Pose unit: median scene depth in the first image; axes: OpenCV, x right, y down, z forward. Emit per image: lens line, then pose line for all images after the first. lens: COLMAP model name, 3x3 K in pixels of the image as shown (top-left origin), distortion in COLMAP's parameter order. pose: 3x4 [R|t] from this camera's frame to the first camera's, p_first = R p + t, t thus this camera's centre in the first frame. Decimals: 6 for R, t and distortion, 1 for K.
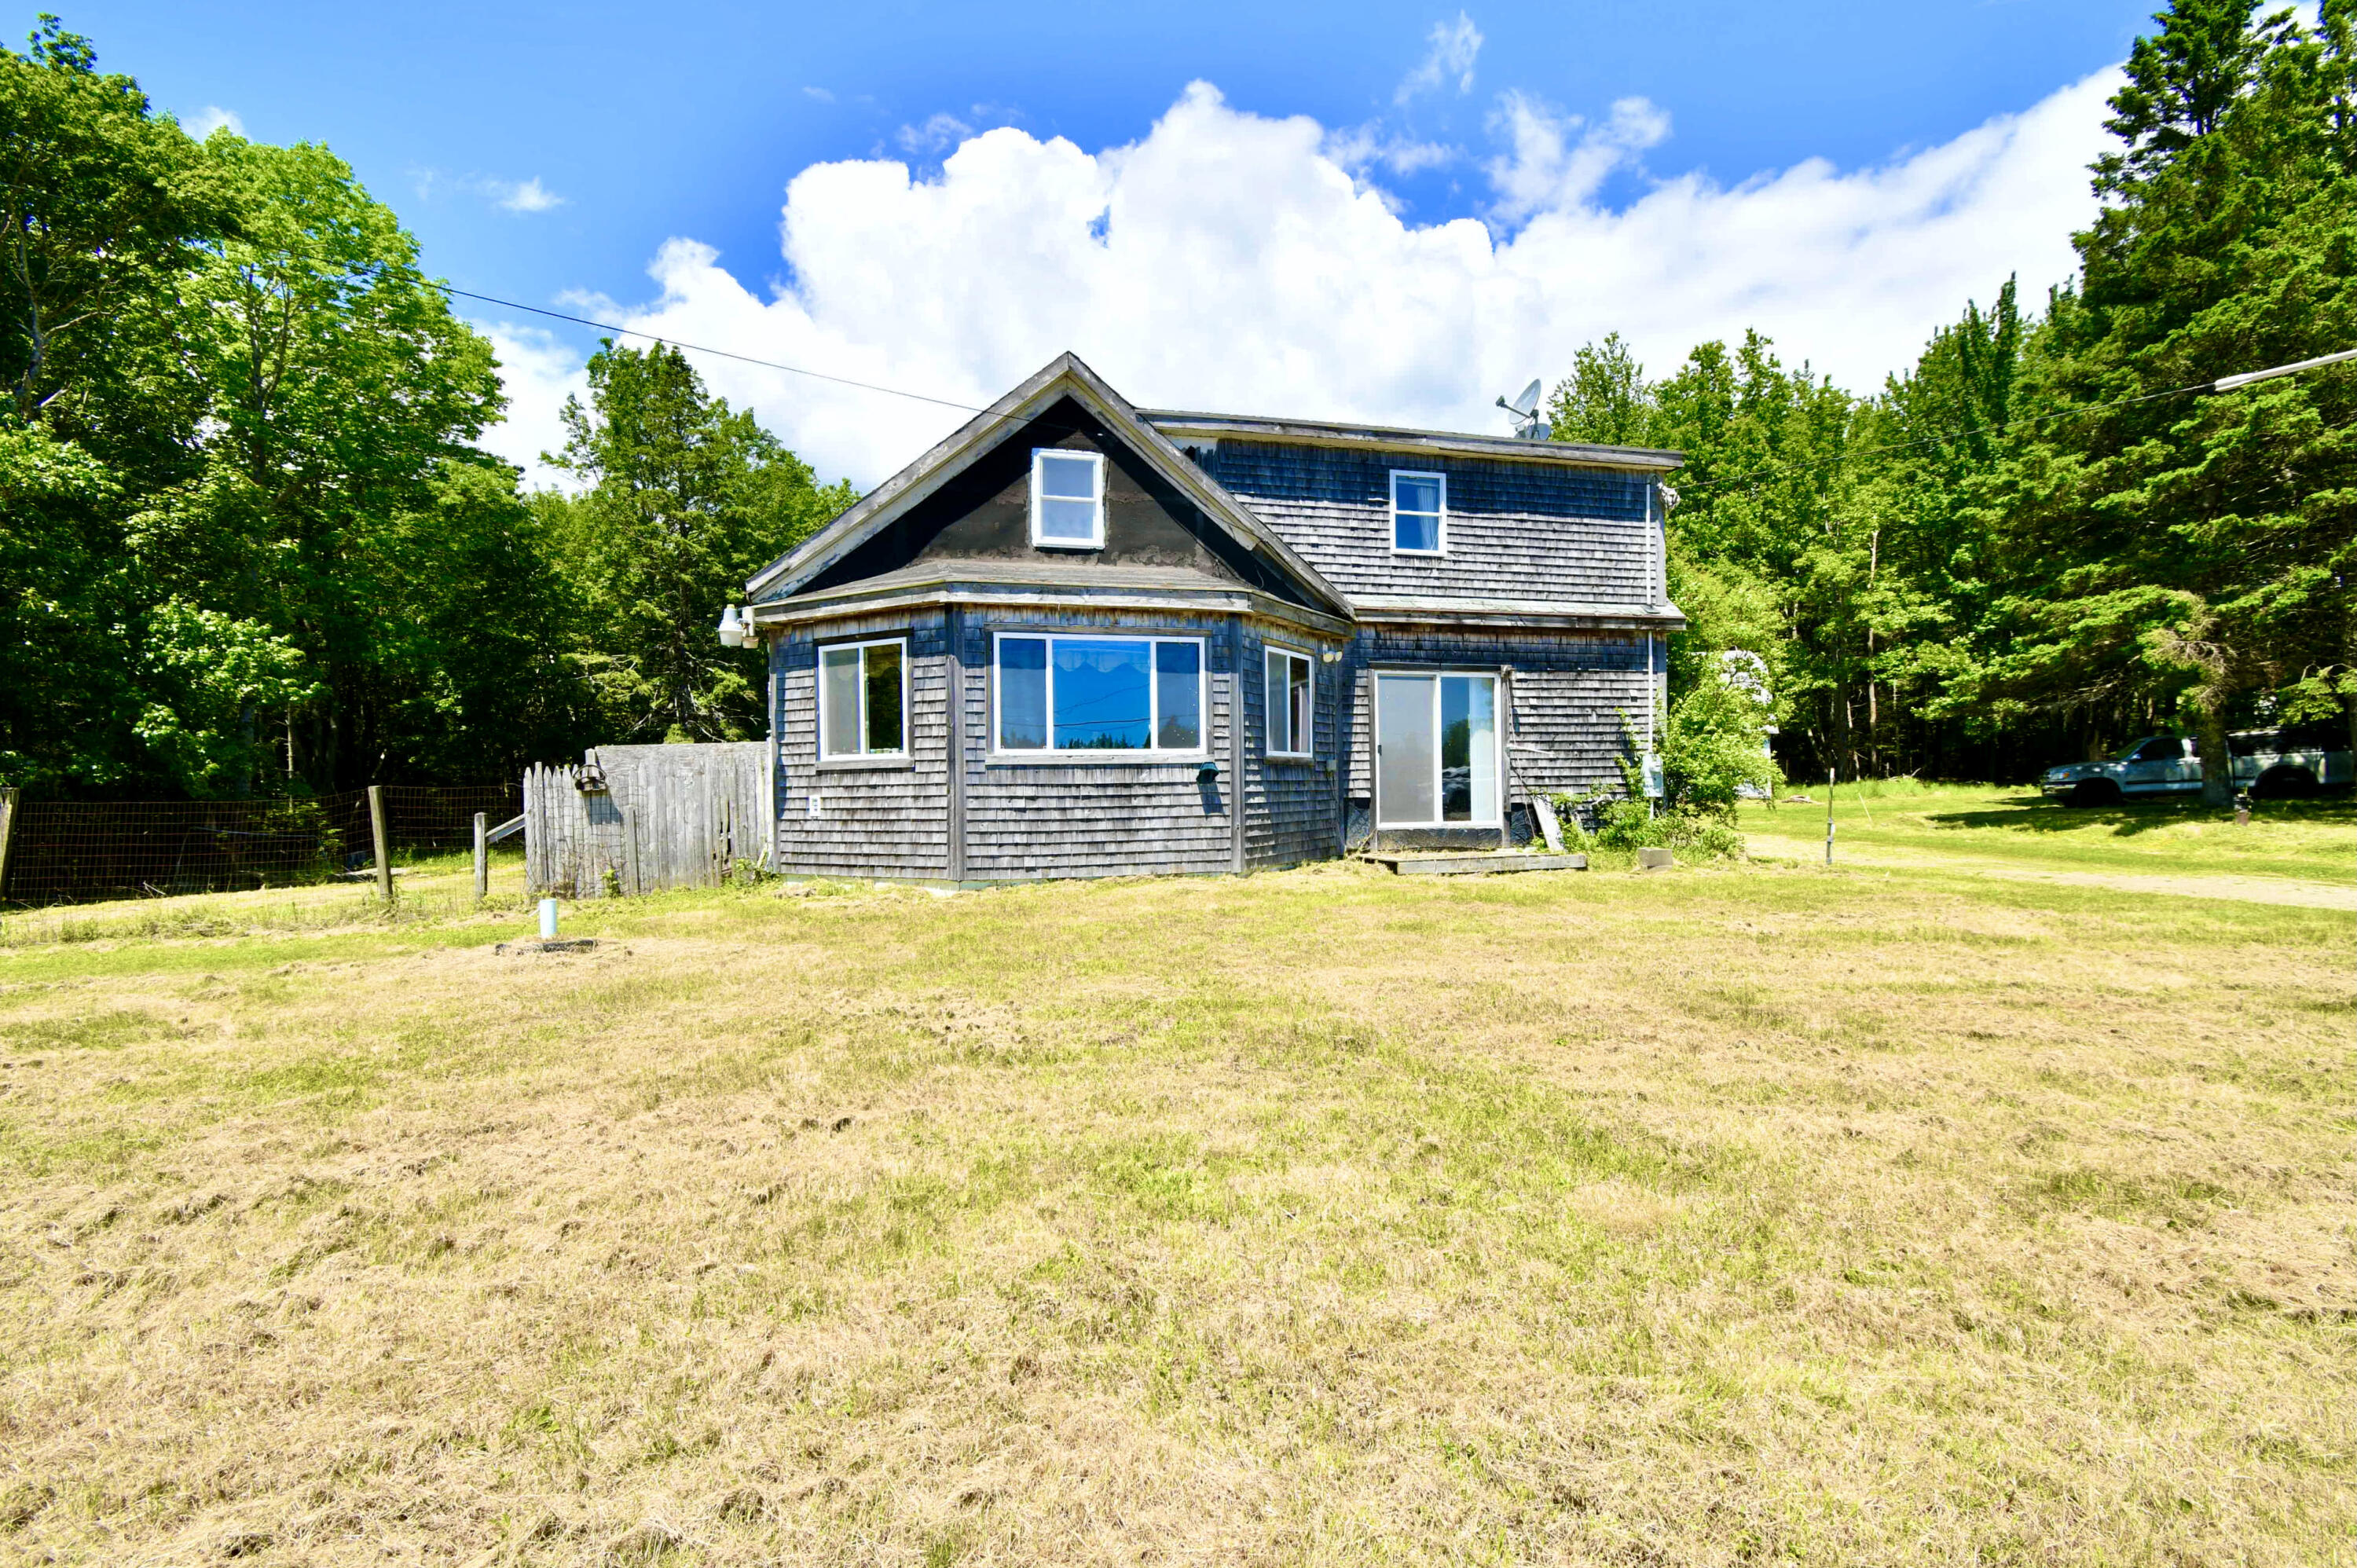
lens RADIAL K [[1033.2, 0, 1158.2], [0, 1033.2, 785.8], [0, 0, 1]] dist [0.000506, -0.001993]
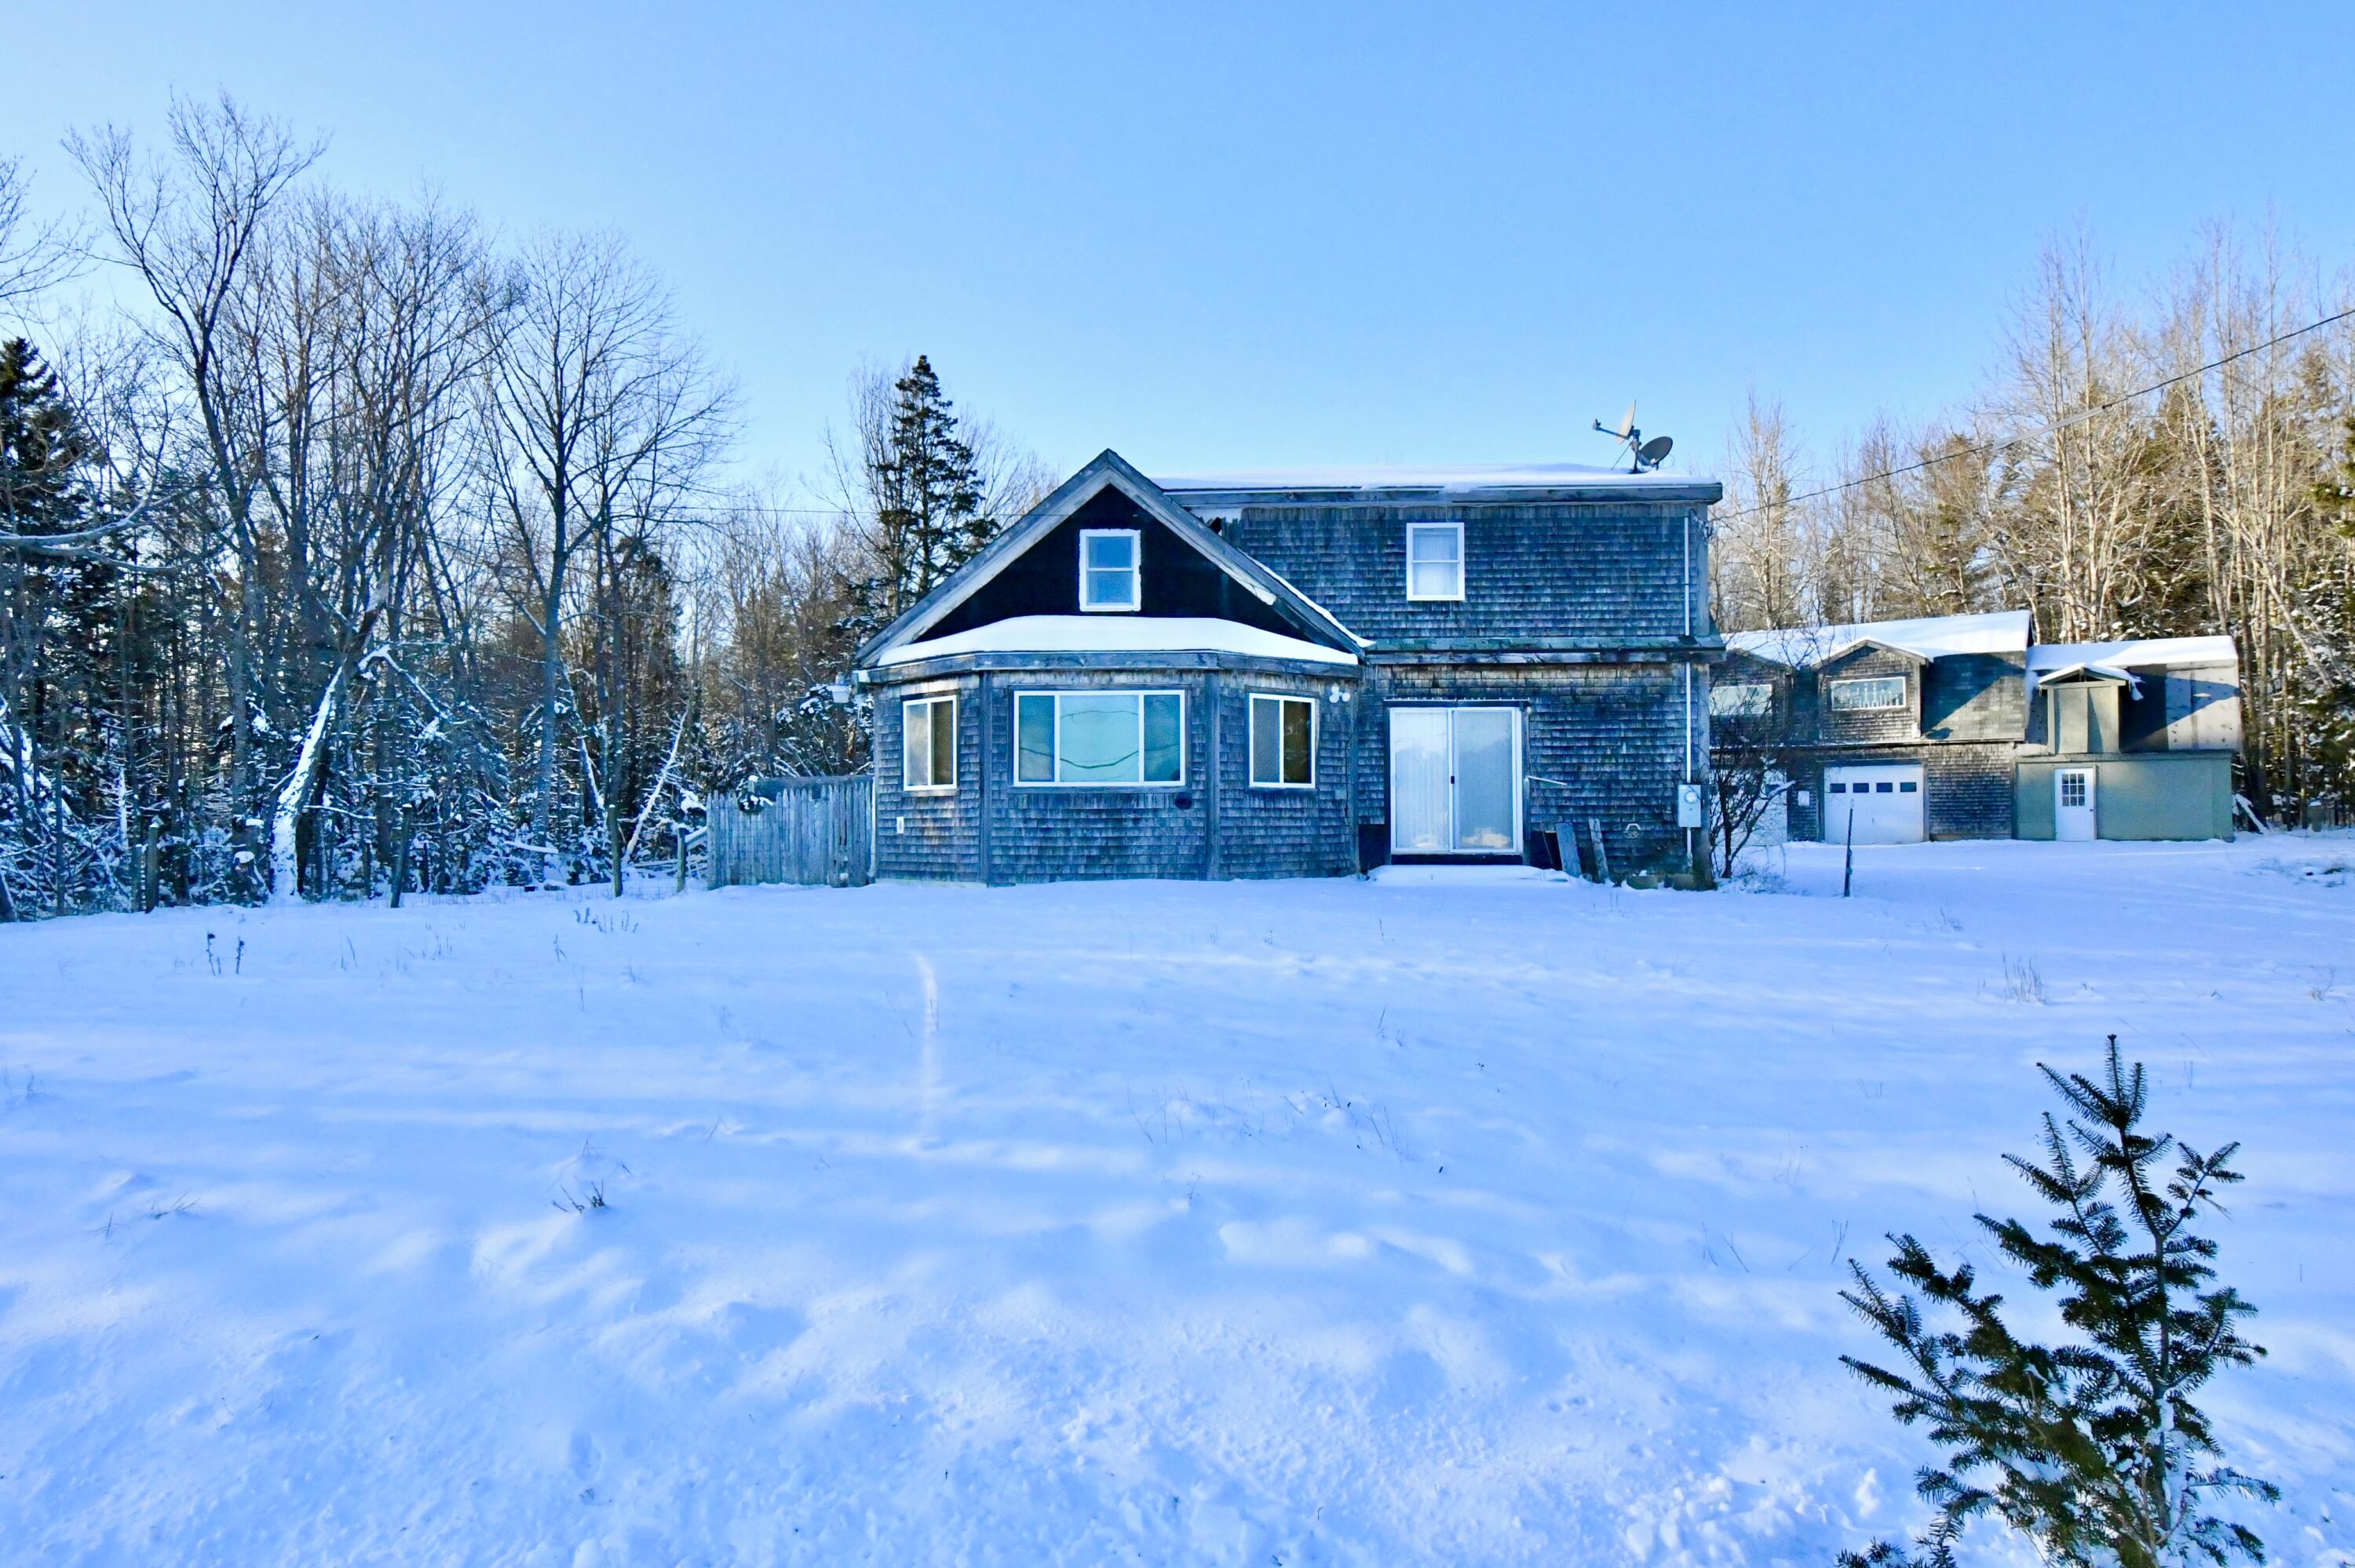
lens RADIAL K [[1398.7, 0, 1197.7], [0, 1398.7, 786.1], [0, 0, 1]] dist [0.001206, -0.001266]
pose [[0.960165, -0.001761, -0.279429, 0.458190], [-0.006246, 0.999595, -0.027763, 0.013747], [0.279364, 0.028402, 0.959765, -0.505976]]
